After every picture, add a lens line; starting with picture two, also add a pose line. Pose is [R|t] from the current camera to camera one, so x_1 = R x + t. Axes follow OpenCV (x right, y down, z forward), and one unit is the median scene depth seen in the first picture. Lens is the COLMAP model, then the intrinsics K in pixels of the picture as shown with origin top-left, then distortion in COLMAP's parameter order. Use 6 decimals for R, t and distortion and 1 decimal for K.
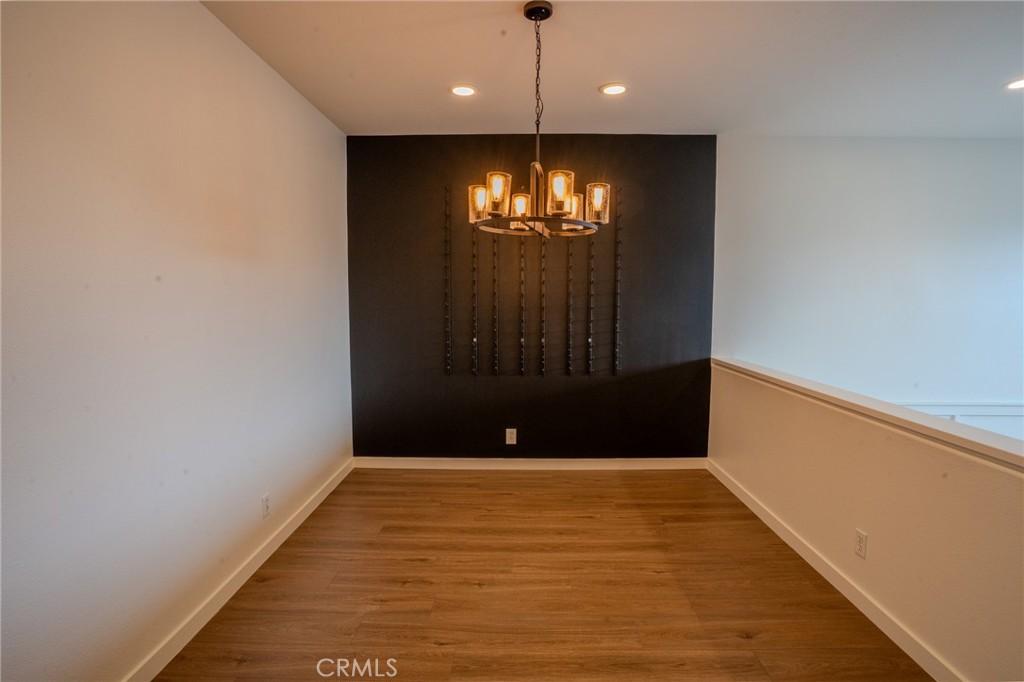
lens RADIAL K [[500.8, 0, 512.0], [0, 500.8, 341.0], [0, 0, 1]] dist [-0.084224, 0.041125]
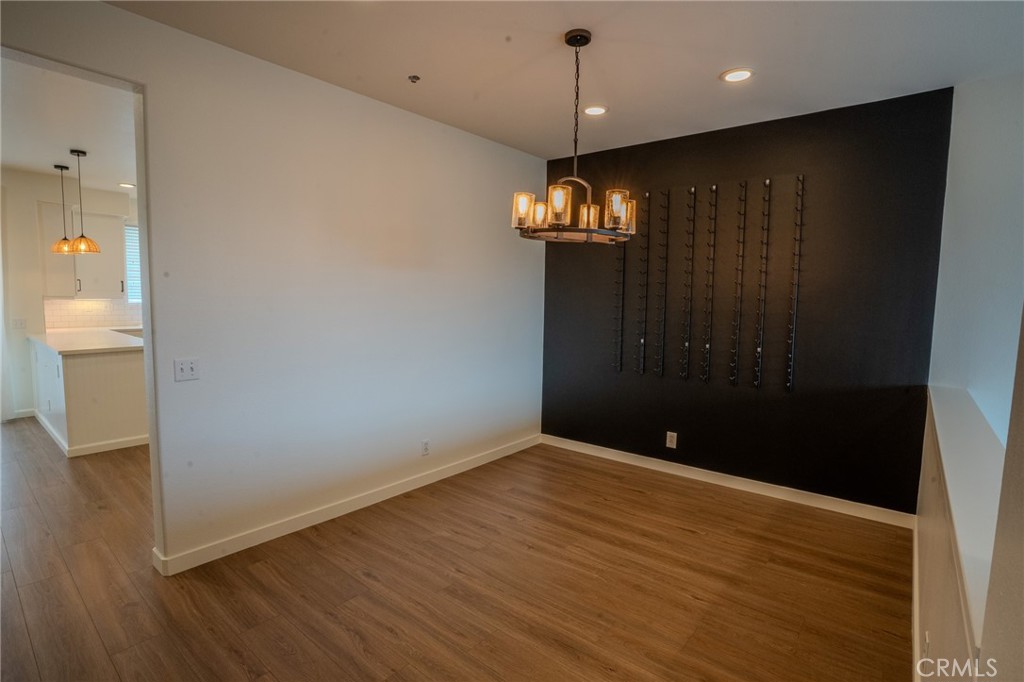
lens RADIAL K [[489.7, 0, 512.0], [0, 489.7, 341.0], [0, 0, 1]] dist [-0.075245, 0.037117]
pose [[0.786302, 0.064812, -0.614433, 0.451020], [-0.065635, 0.997618, 0.021237, -0.006935], [0.614346, 0.023630, 0.788683, 0.053028]]
